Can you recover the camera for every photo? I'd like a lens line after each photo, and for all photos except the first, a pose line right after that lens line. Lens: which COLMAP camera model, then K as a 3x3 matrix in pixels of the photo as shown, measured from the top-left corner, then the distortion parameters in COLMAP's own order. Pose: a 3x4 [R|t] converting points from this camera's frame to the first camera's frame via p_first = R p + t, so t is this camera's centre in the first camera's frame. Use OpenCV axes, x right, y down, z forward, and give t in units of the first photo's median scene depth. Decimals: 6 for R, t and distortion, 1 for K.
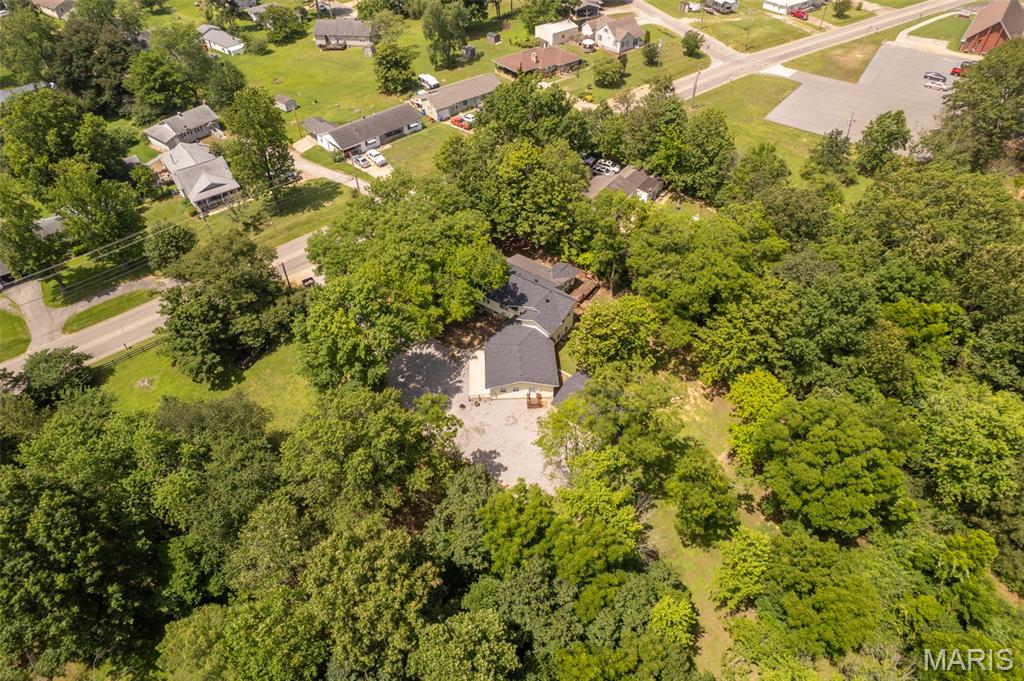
lens RADIAL K [[650.3, 0, 511.2], [0, 650.3, 320.8], [0, 0, 1]] dist [-0.080697, 0.077130]
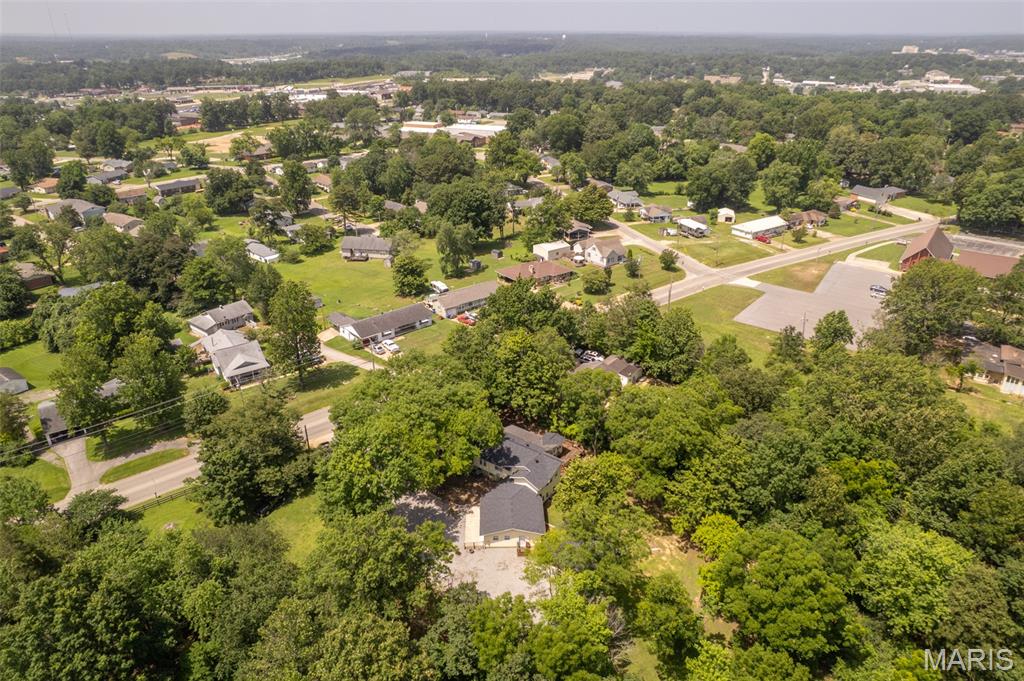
lens RADIAL K [[650.3, 0, 511.2], [0, 650.3, 320.8], [0, 0, 1]] dist [-0.080697, 0.077130]
pose [[0.999850, 0.016679, -0.004579, 0.011753], [-0.017271, 0.948227, -0.317125, 0.093283], [-0.000947, 0.317156, 0.948373, -0.145310]]
